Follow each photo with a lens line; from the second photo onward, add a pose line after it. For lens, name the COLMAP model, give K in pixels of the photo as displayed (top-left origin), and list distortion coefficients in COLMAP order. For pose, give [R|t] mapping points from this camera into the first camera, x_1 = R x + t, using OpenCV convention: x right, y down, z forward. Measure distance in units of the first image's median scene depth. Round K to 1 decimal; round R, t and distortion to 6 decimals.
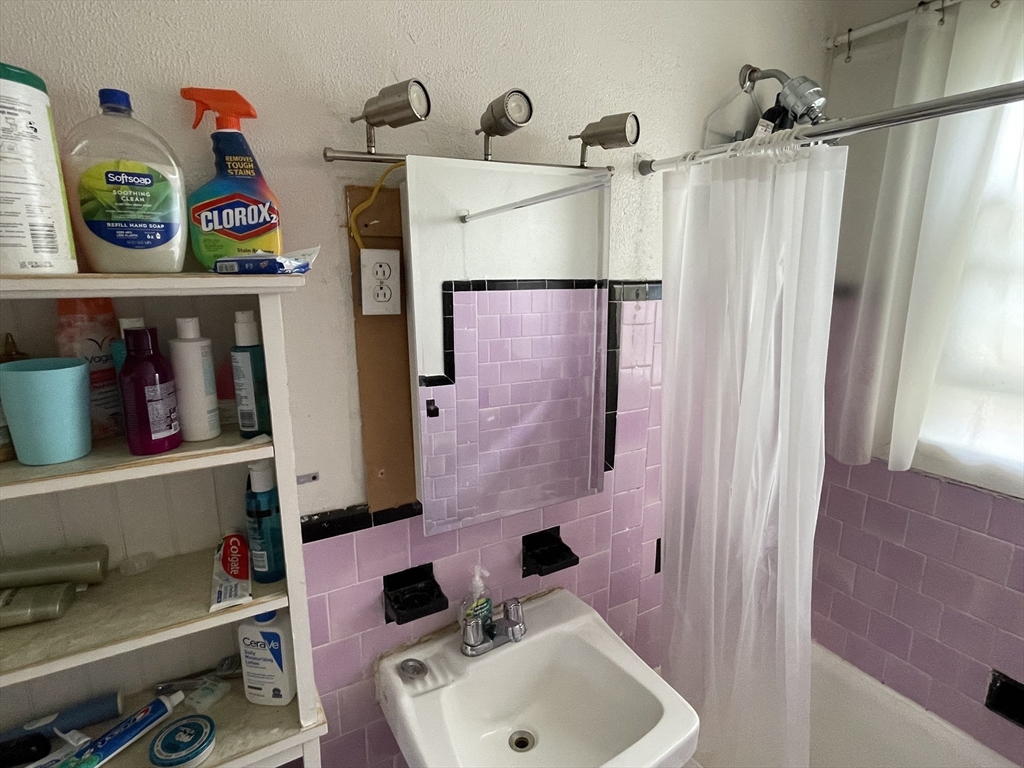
lens RADIAL K [[541.3, 0, 511.2], [0, 541.3, 379.3], [0, 0, 1]] dist [-0.000774, 0.000121]
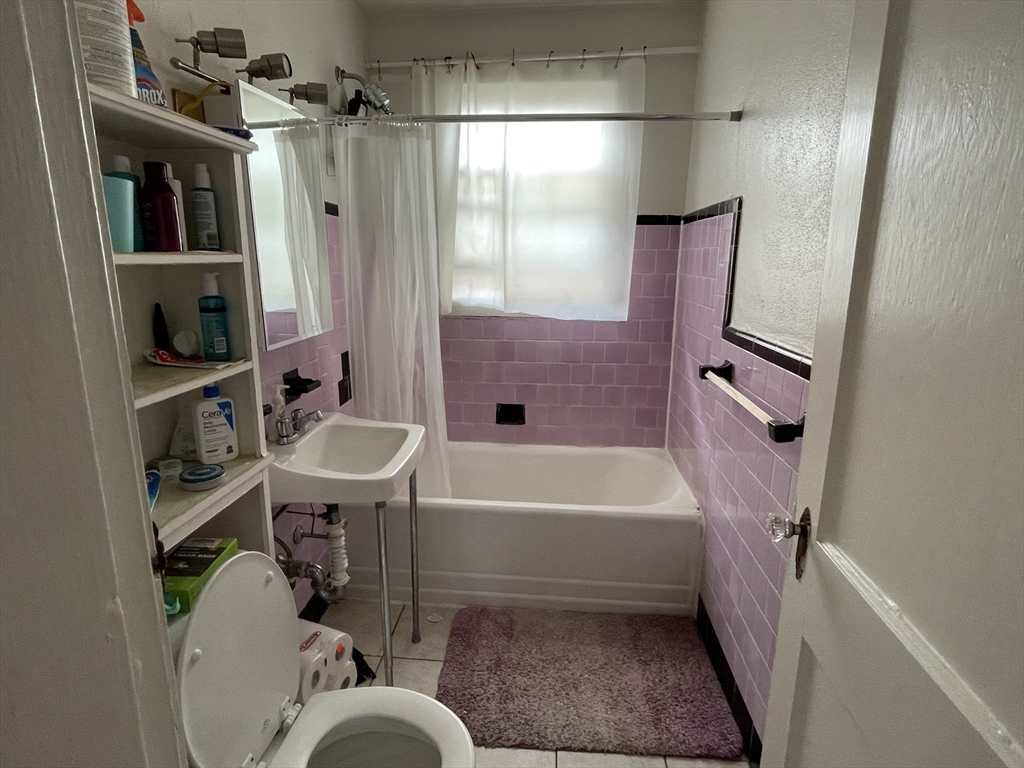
lens RADIAL K [[541.3, 0, 511.2], [0, 541.3, 379.3], [0, 0, 1]] dist [-0.000774, 0.000121]
pose [[0.580087, -0.179905, 0.794439, -1.066335], [0.166233, 0.980926, 0.100756, 0.369467], [-0.797412, 0.073615, 0.598928, -0.434203]]
